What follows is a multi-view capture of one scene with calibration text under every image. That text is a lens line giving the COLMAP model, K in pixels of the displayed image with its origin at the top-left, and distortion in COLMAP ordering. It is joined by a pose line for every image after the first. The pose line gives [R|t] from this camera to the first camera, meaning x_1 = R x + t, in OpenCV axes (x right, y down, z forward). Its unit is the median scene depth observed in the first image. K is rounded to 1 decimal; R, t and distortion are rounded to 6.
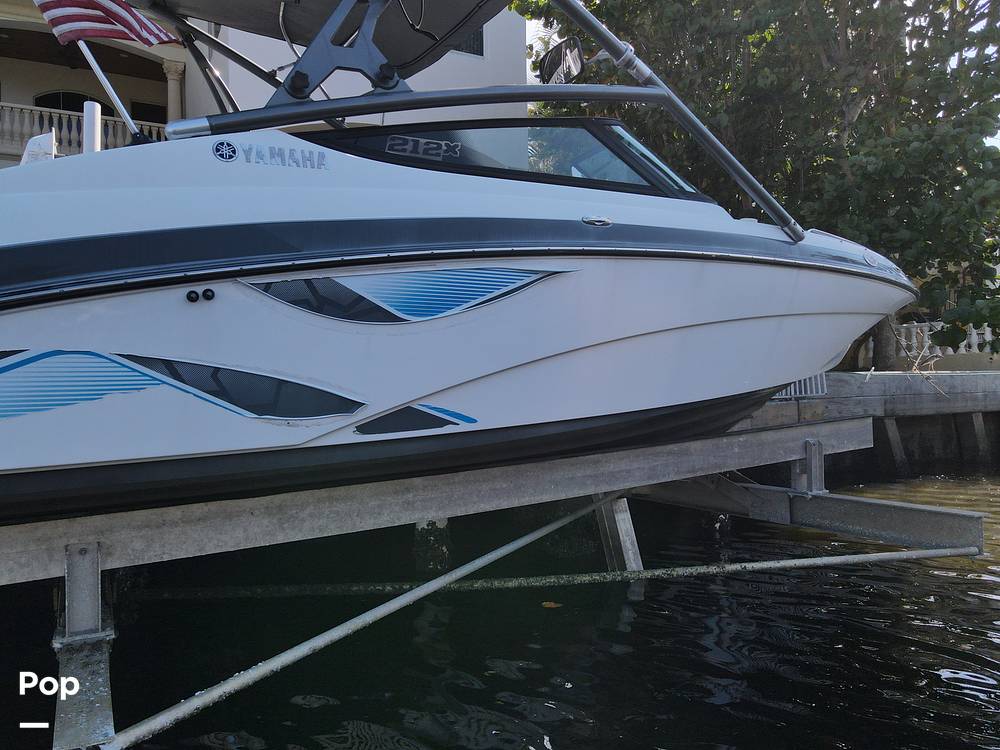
lens RADIAL K [[730.7, 0, 495.7], [0, 730.7, 381.3], [0, 0, 1]] dist [0.005363, 0.014459]
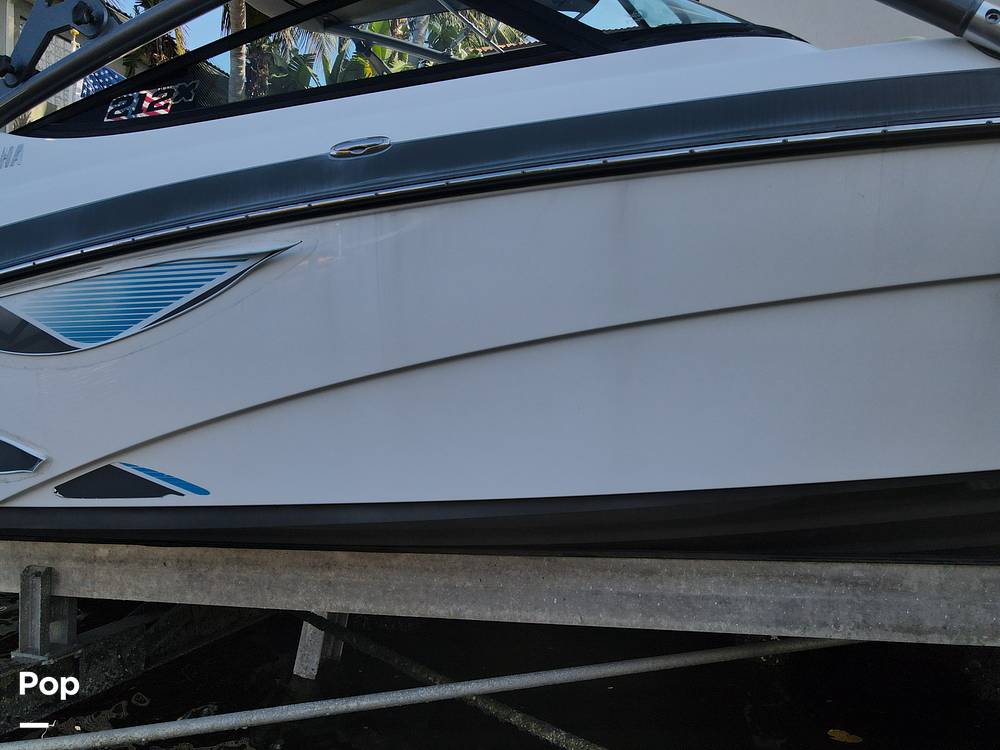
lens RADIAL K [[729.0, 0, 497.1], [0, 729.0, 380.6], [0, 0, 1]] dist [0.026719, -0.013572]
pose [[0.680338, 0.004754, -0.732883, 0.667058], [-0.002876, 0.999989, 0.003817, -0.052740], [0.732893, -0.000489, 0.680344, 0.772270]]
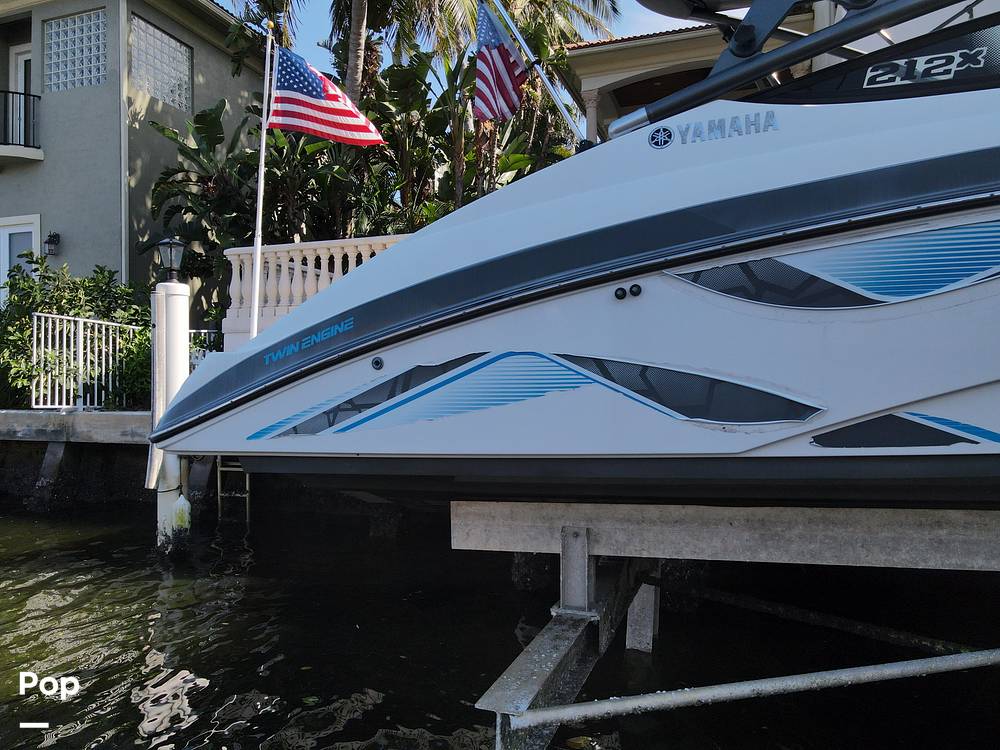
lens RADIAL K [[730.7, 0, 495.7], [0, 730.7, 381.3], [0, 0, 1]] dist [0.005363, 0.014459]
pose [[0.672292, 0.007695, -0.740246, 0.166613], [-0.006423, 0.999969, 0.004561, -0.001425], [0.740258, 0.001688, 0.672321, 0.178720]]
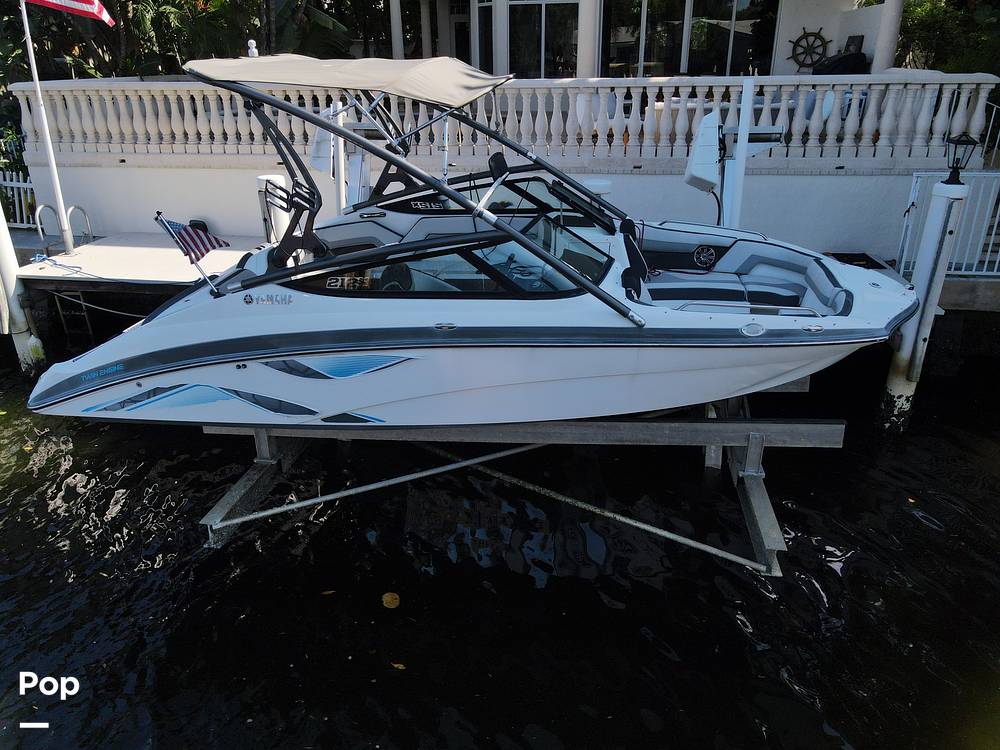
lens RADIAL K [[730.7, 0, 495.7], [0, 730.7, 381.3], [0, 0, 1]] dist [0.005363, 0.014459]
pose [[0.794280, 0.248640, -0.554344, 1.276726], [0.001312, 0.911719, 0.410812, -0.853337], [0.607550, -0.327027, 0.723834, -0.169771]]
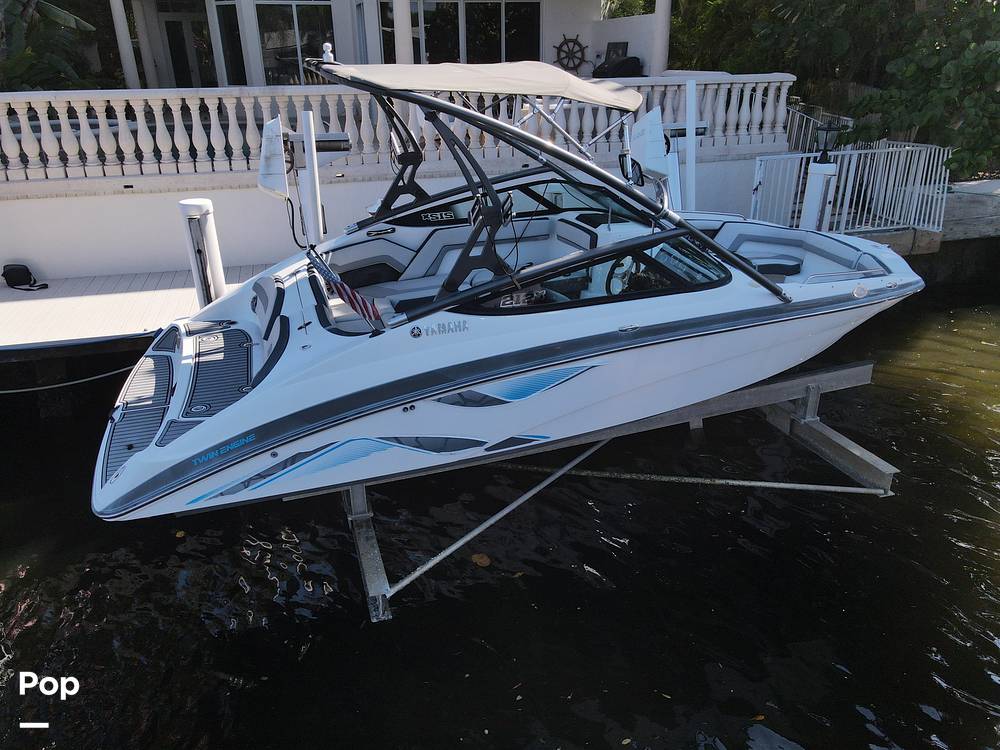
lens RADIAL K [[726.7, 0, 493.1], [0, 726.7, 383.4], [0, 0, 1]] dist [0.003325, 0.007758]
pose [[0.976725, 0.086879, -0.196114, 0.188127], [0.001570, 0.911381, 0.411562, -0.854549], [0.214490, -0.402290, 0.890032, -0.623309]]
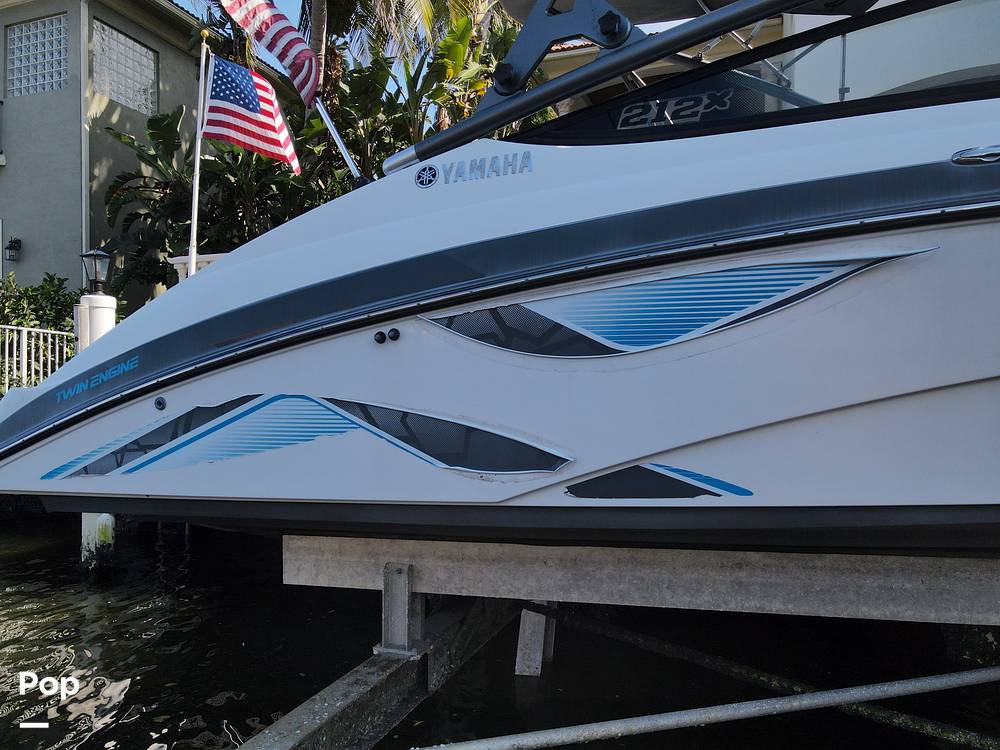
lens RADIAL K [[730.7, 0, 495.7], [0, 730.7, 381.3], [0, 0, 1]] dist [0.005363, 0.014459]
pose [[0.675180, 0.007299, -0.737616, 0.325448], [-0.006087, 0.999972, 0.004323, -0.052818], [0.737627, 0.001571, 0.675206, 0.385445]]
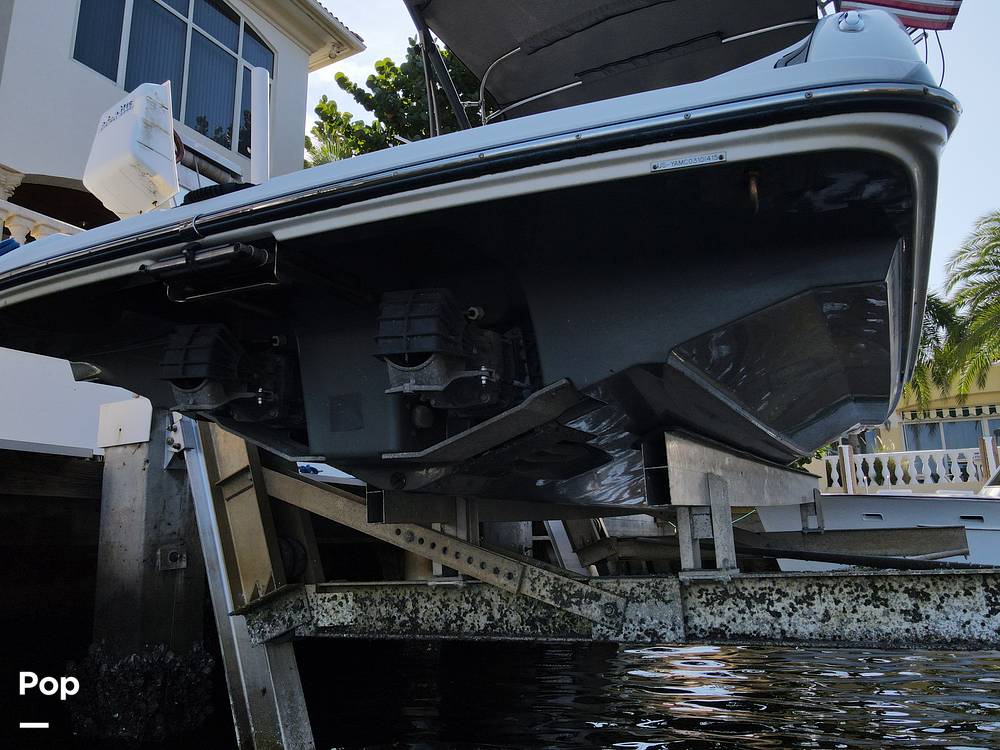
lens RADIAL K [[729.0, 0, 497.1], [0, 729.0, 380.6], [0, 0, 1]] dist [0.026719, -0.013572]
pose [[0.836236, 0.122611, 0.534487, -1.340219], [-0.000069, 0.974706, -0.223490, 0.318555], [-0.548370, 0.186853, 0.815093, 0.361746]]
